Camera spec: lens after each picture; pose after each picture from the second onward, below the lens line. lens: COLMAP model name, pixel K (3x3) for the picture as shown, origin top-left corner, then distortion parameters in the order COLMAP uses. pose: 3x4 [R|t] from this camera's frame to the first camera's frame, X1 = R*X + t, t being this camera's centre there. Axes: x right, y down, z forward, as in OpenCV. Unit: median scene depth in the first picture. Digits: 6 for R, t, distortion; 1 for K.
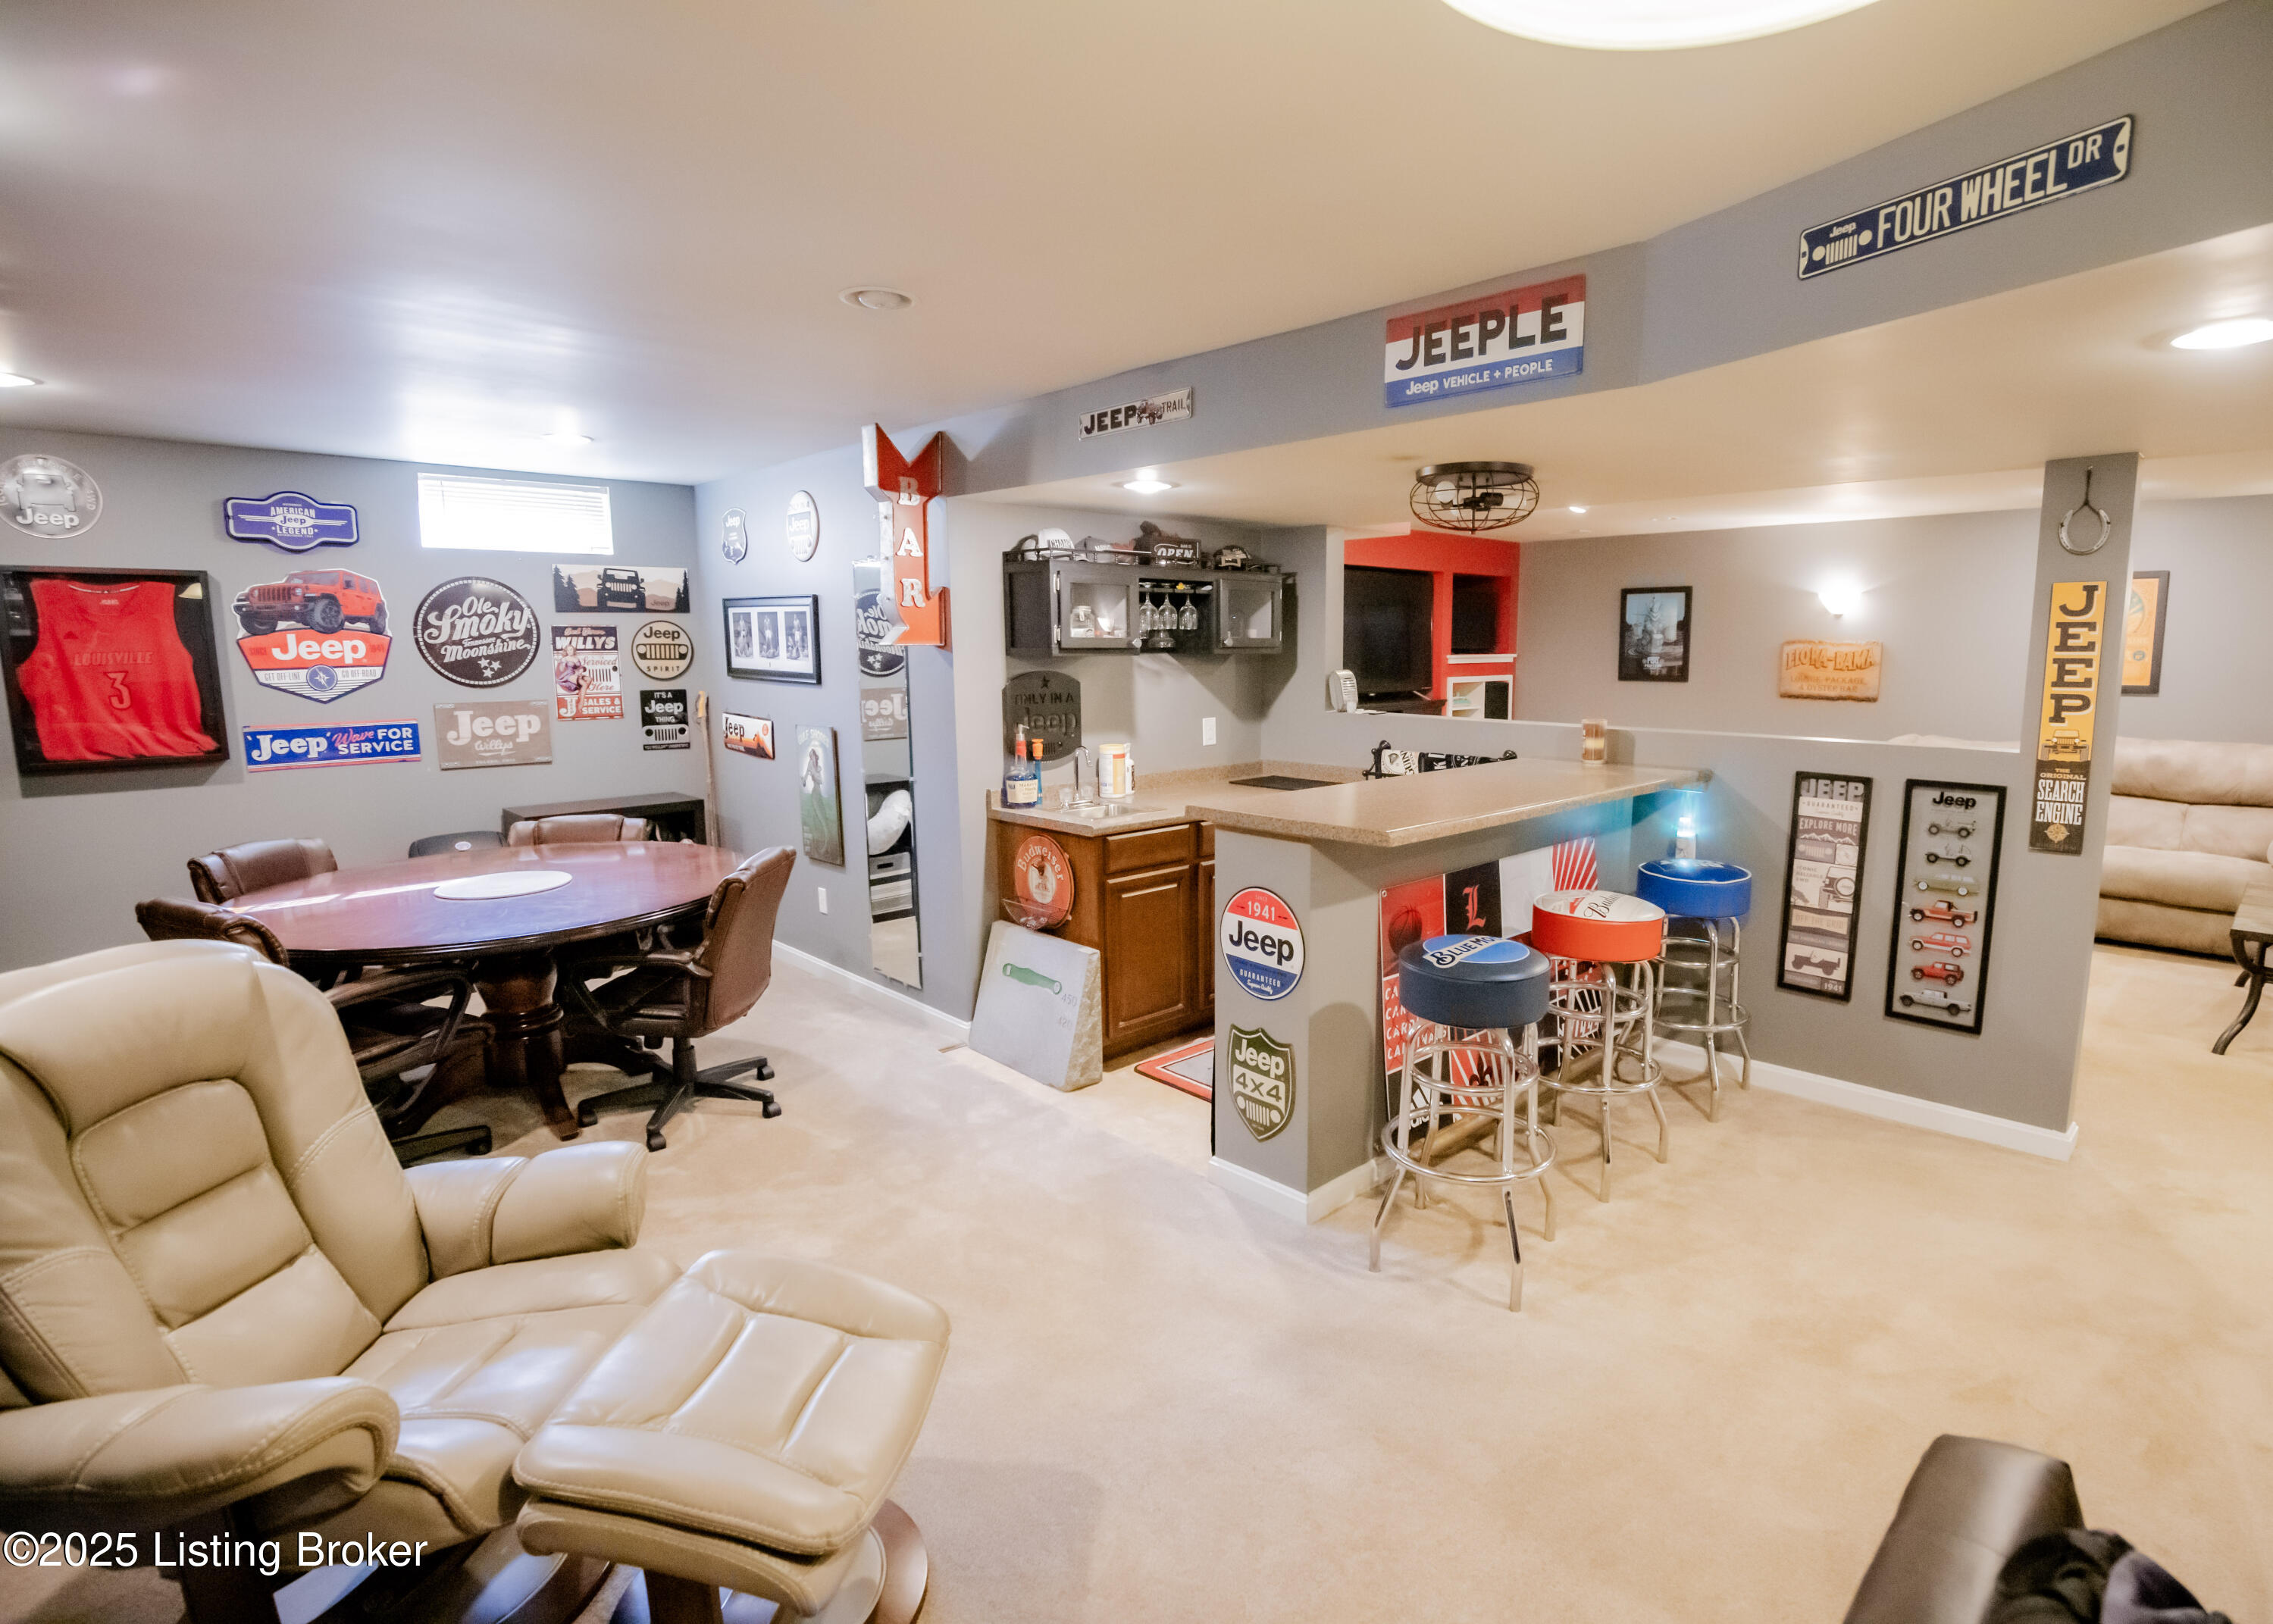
lens RADIAL K [[1133.9, 0, 1235.1], [0, 1133.9, 807.7], [0, 0, 1]] dist [-0.035379, 0.006046]
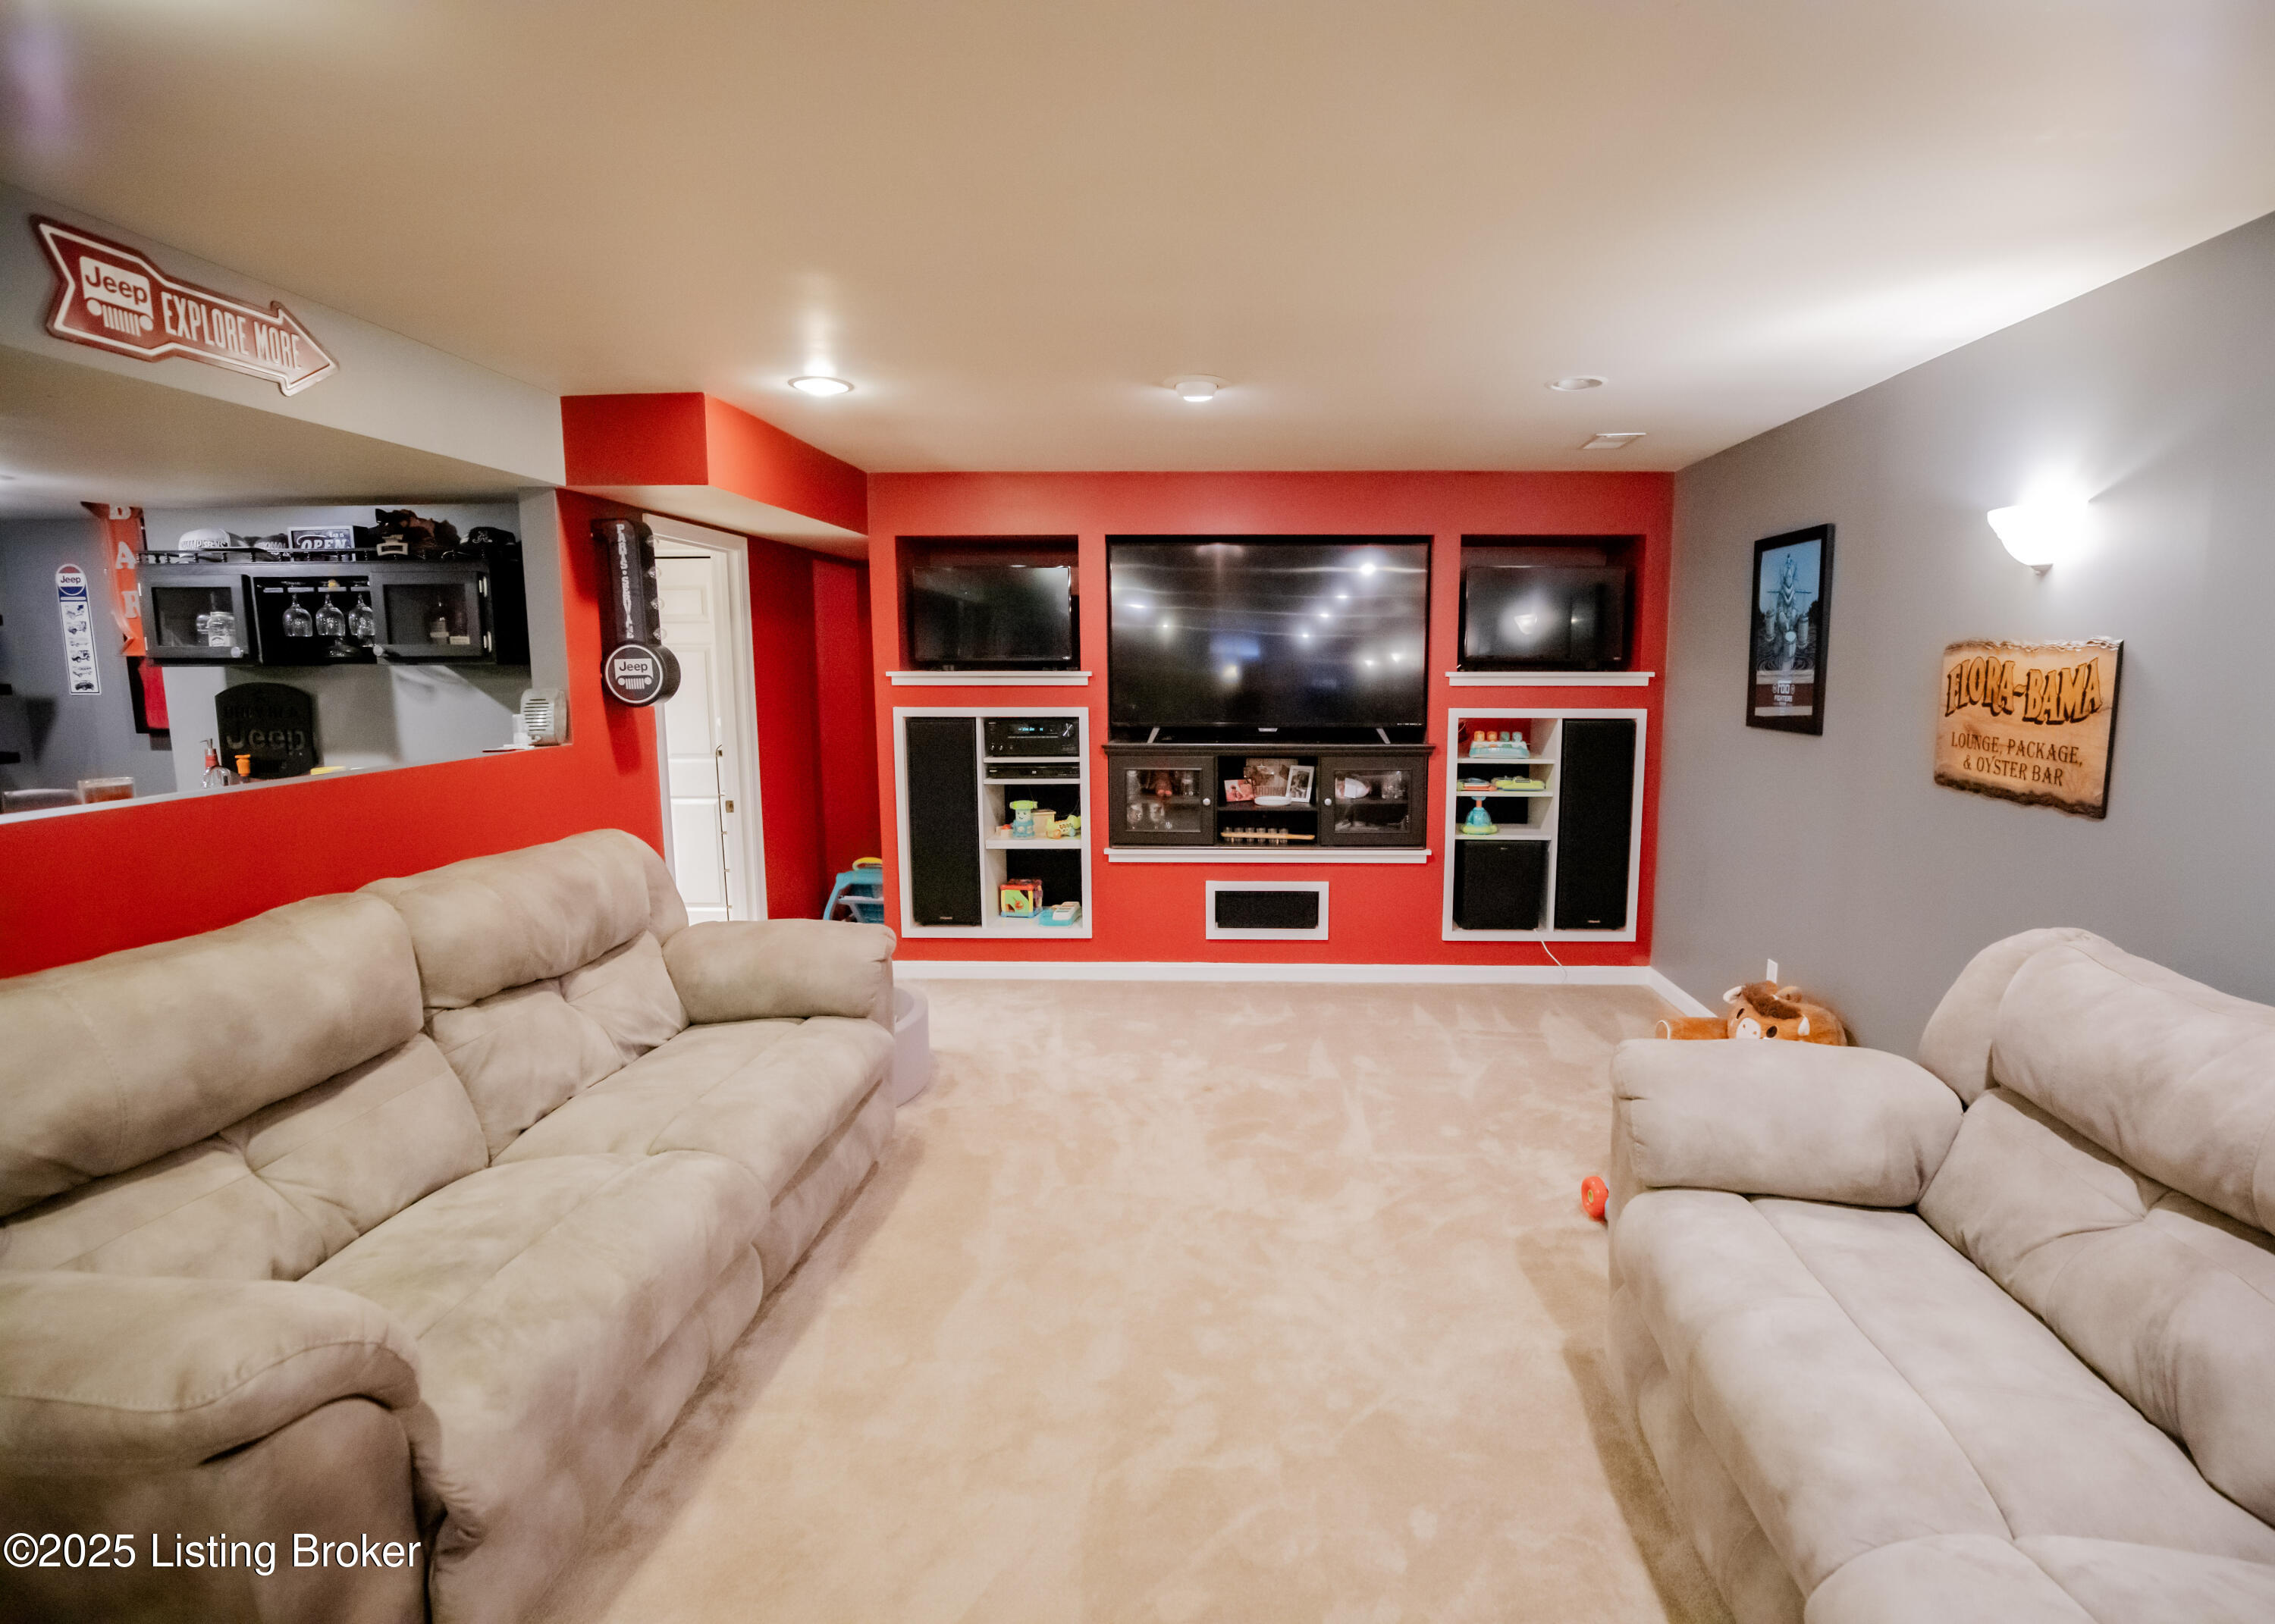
lens RADIAL K [[1134.9, 0, 1233.8], [0, 1134.9, 809.2], [0, 0, 1]] dist [-0.035379, 0.006046]
pose [[0.685952, 0.097217, -0.721124, 1.350369], [-0.105878, 0.993823, 0.033267, -0.171899], [0.719903, 0.053531, 0.692007, 1.234148]]
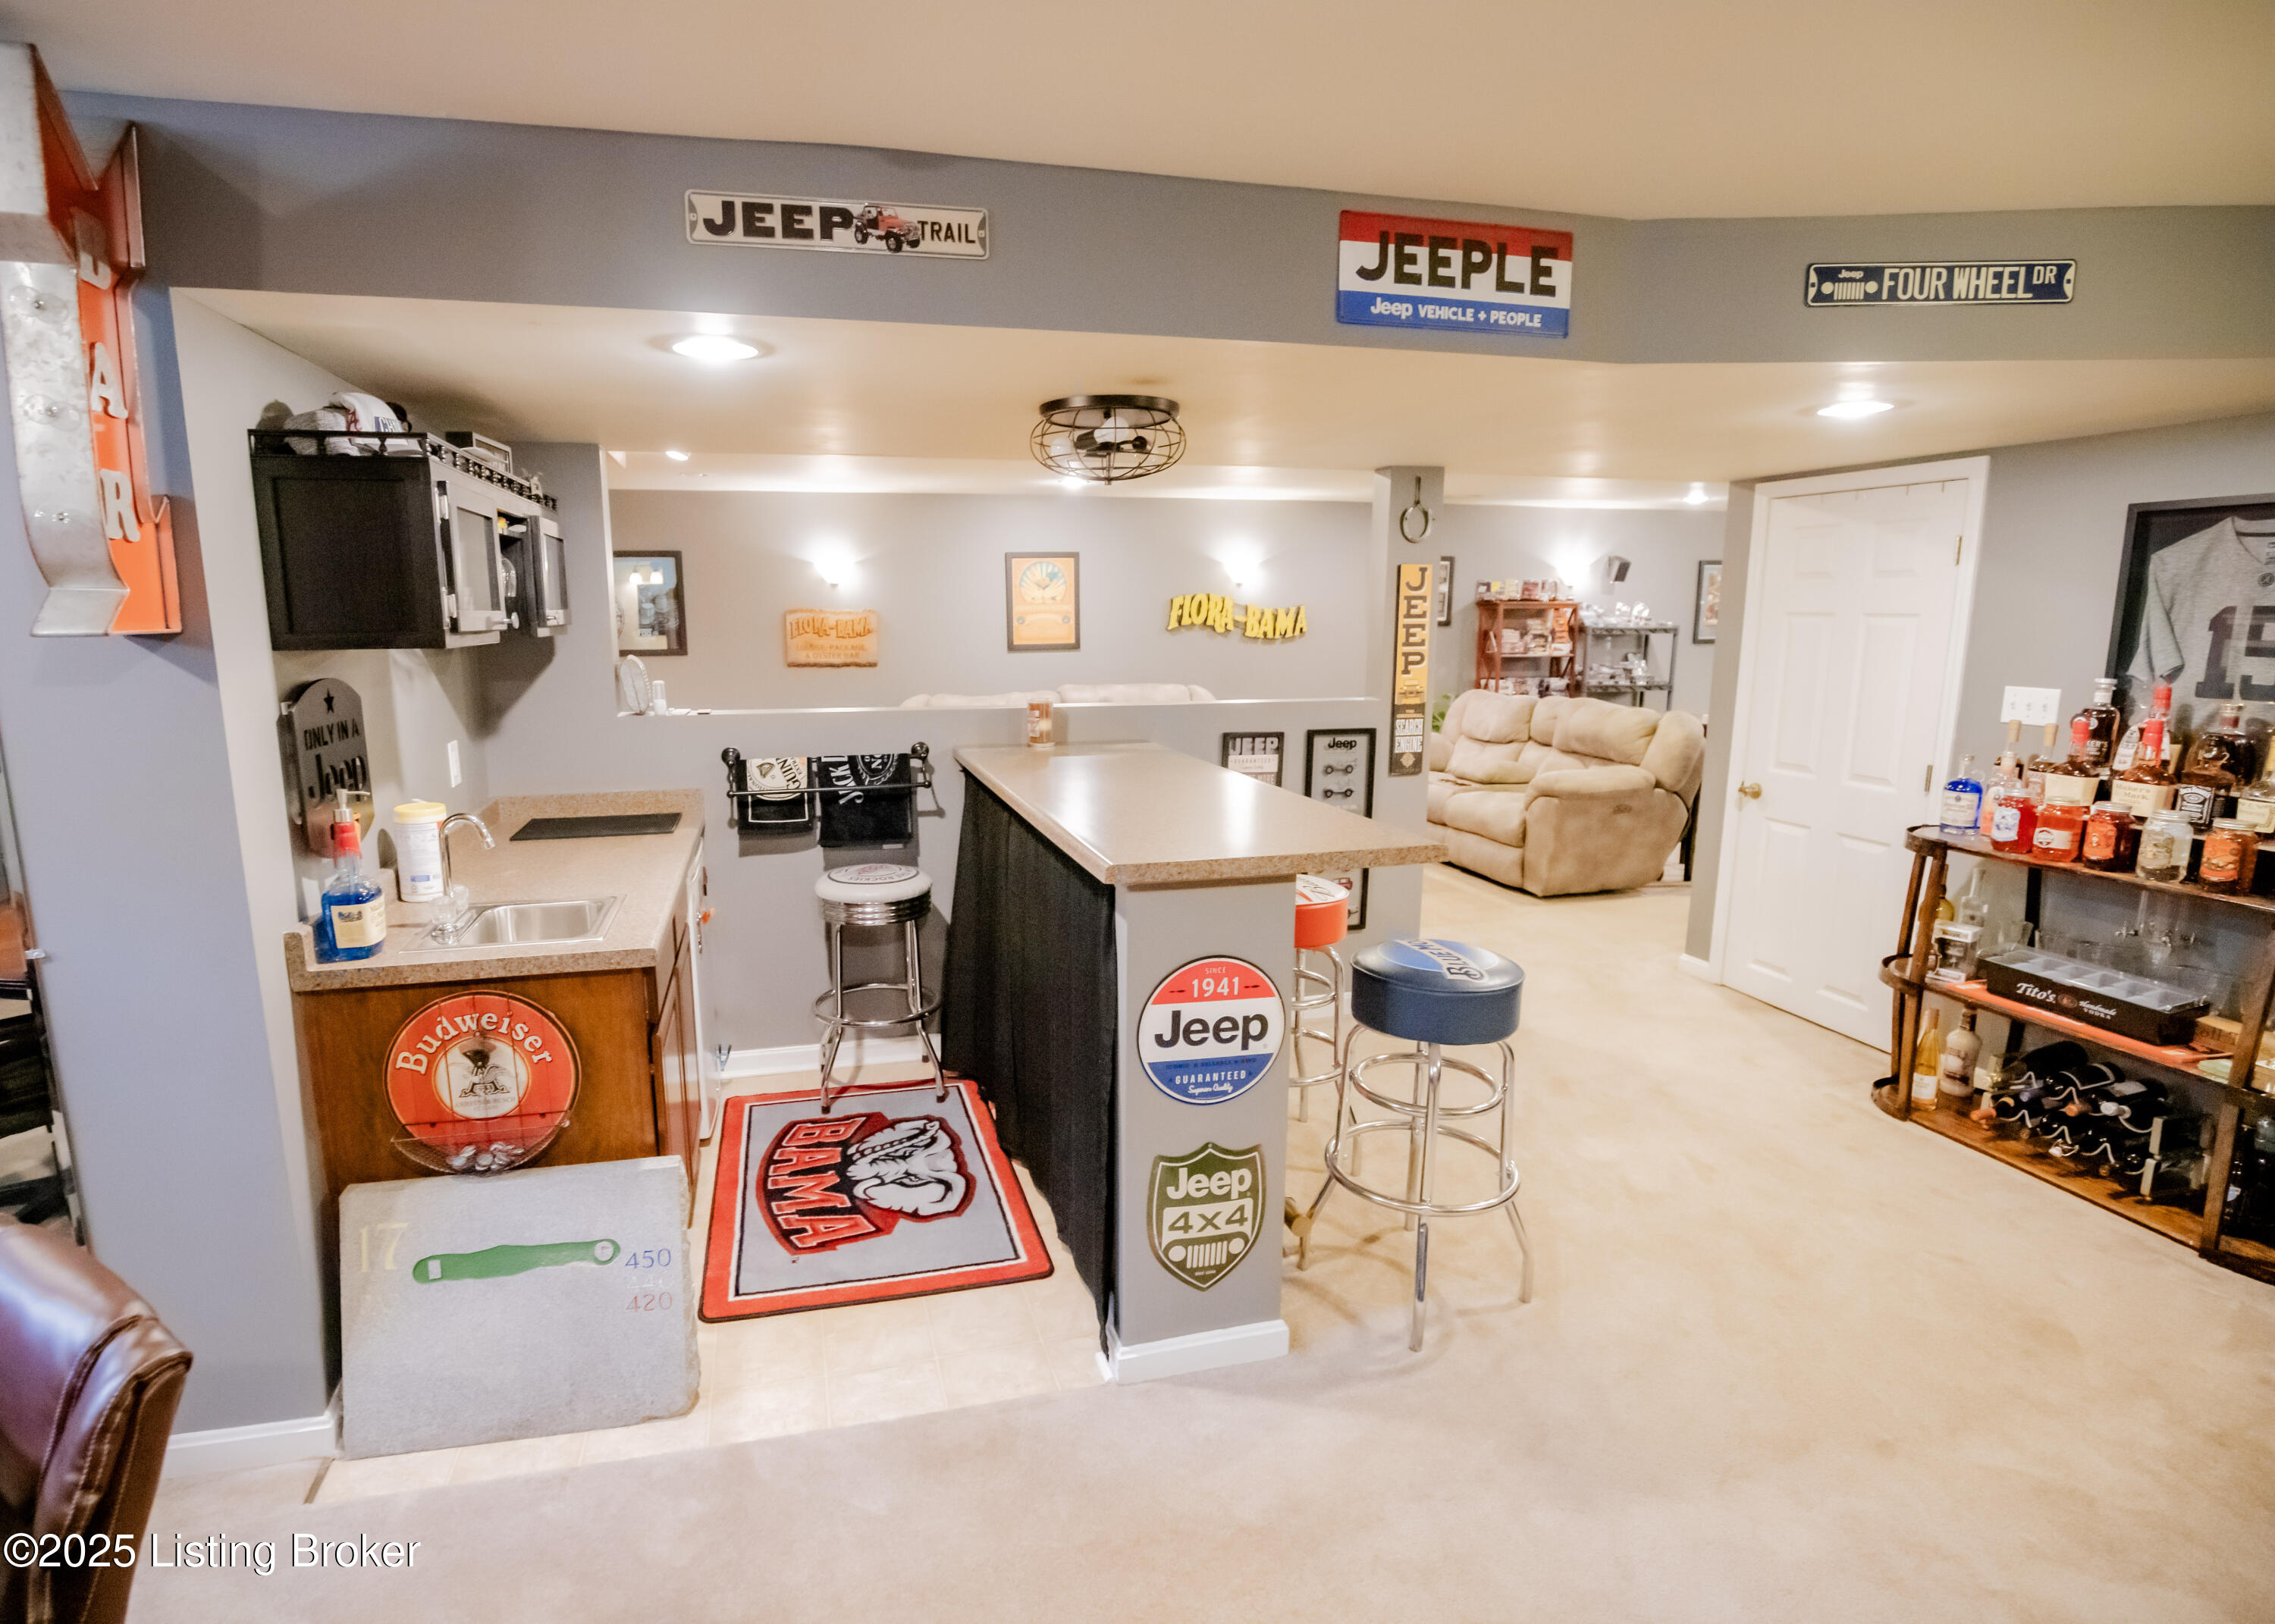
lens RADIAL K [[1134.9, 0, 1053.4], [0, 1134.9, 811.1], [0, 0, 1]] dist [-0.035379, 0.006046]
pose [[0.532641, -0.149524, 0.833028, -0.544718], [0.124310, 0.987417, 0.097752, -0.092033], [-0.837162, 0.051487, 0.544526, 0.597378]]
